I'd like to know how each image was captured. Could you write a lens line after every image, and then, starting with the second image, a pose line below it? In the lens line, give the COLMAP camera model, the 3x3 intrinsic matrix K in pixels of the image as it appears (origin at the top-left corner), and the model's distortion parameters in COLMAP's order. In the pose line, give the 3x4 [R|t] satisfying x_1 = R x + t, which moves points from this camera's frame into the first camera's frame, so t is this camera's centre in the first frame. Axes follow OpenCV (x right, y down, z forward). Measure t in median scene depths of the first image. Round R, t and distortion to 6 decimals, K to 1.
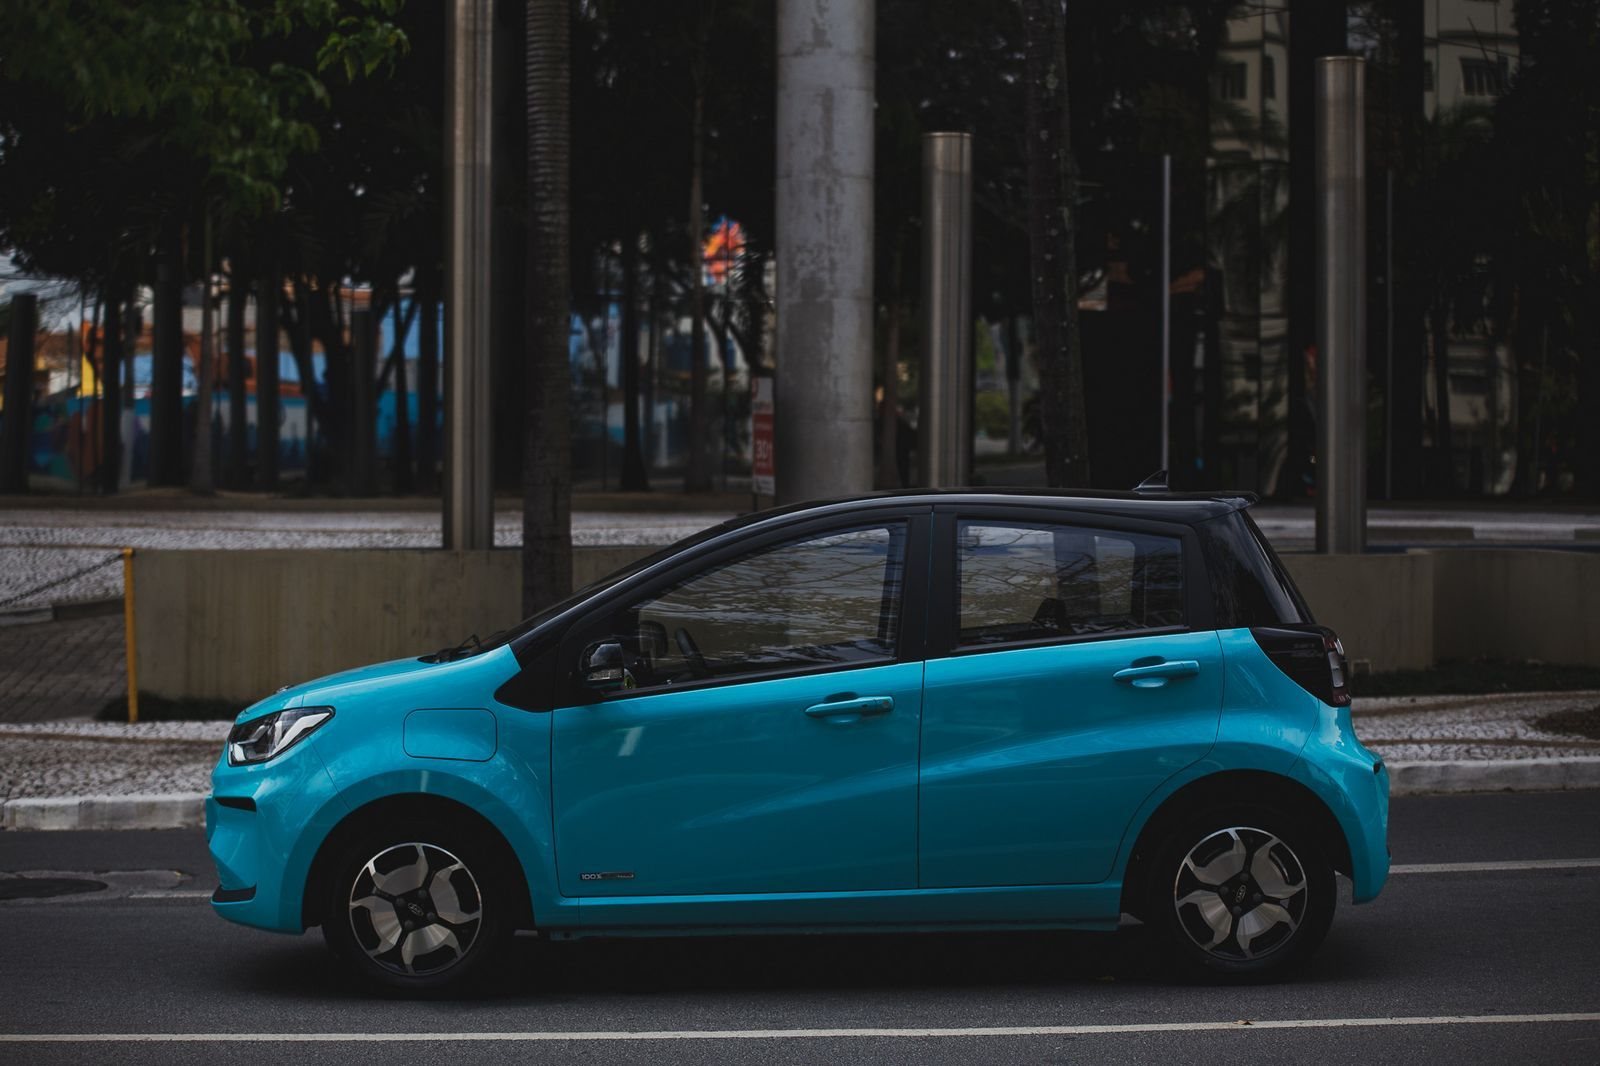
lens RADIAL K [[3219.9, 0, 800.0], [0, 3219.9, 533.0], [0, 0, 1]] dist [-0.393879, 0.094863]
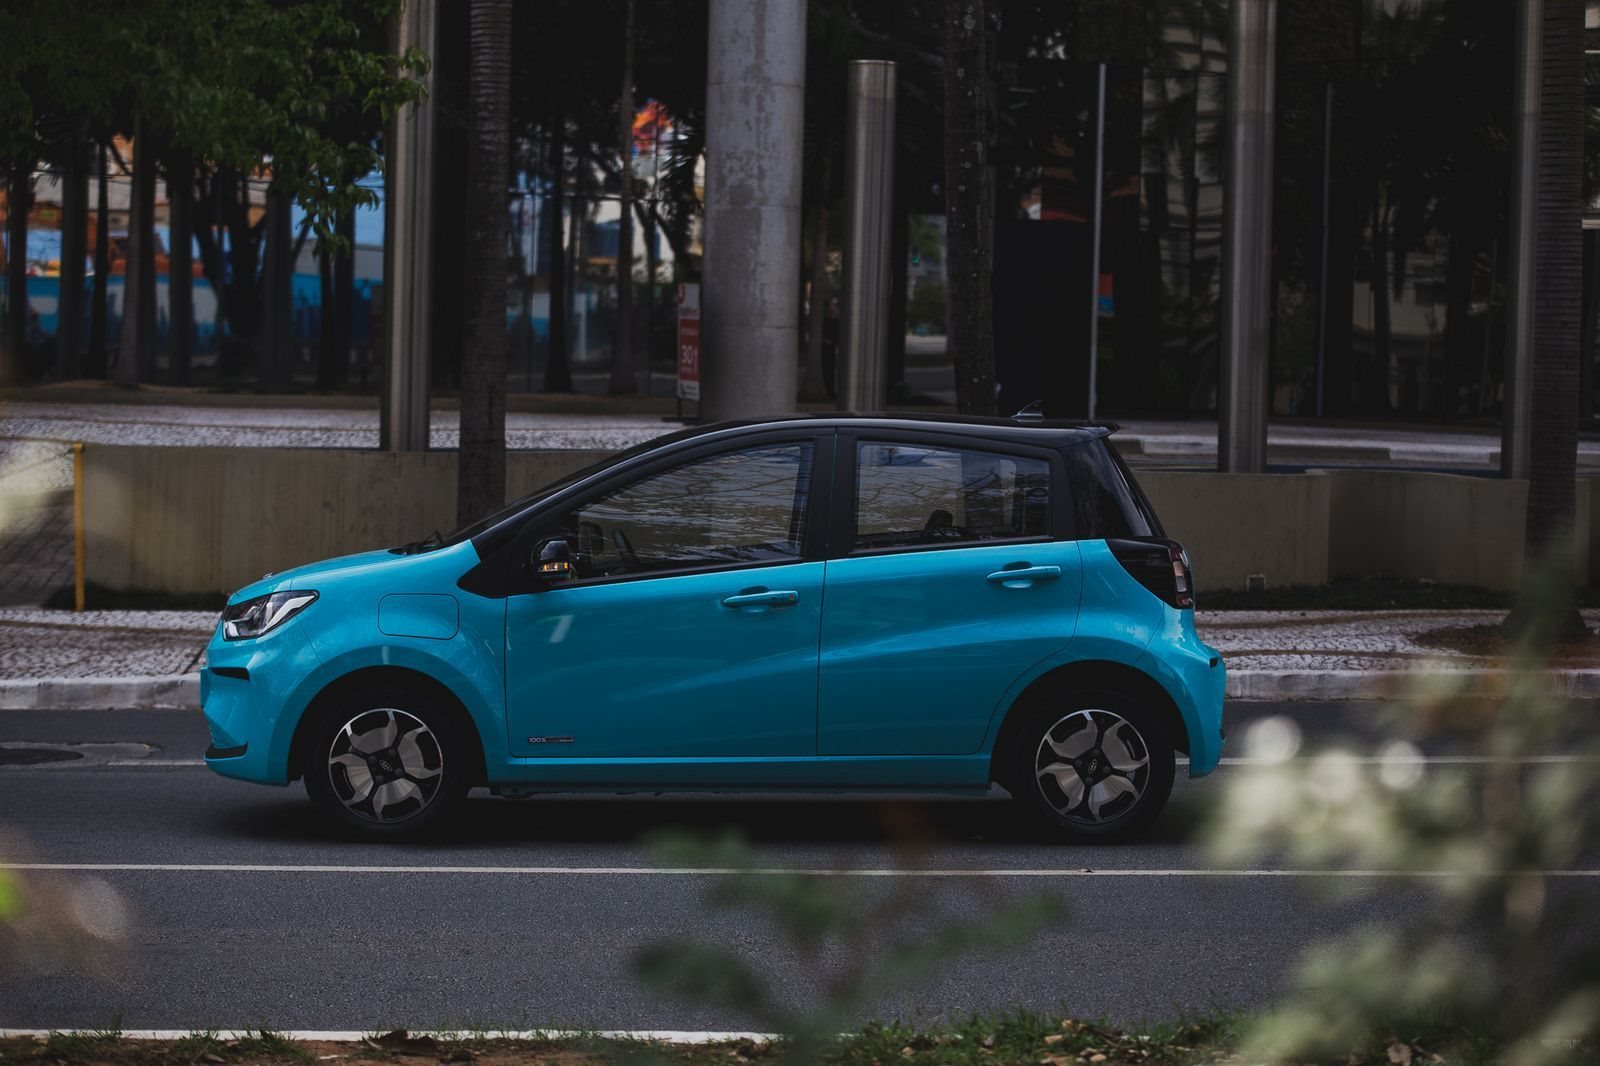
lens RADIAL K [[3715.6, 0, 800.0], [0, 3715.6, 533.0], [0, 0, 1]] dist [-0.126124, -0.095994]
pose [[0.999569, 0.020821, 0.020710, 0.000663], [-0.021408, 0.999363, 0.028537, -0.005576], [-0.020102, -0.028968, 0.999378, -0.222626]]
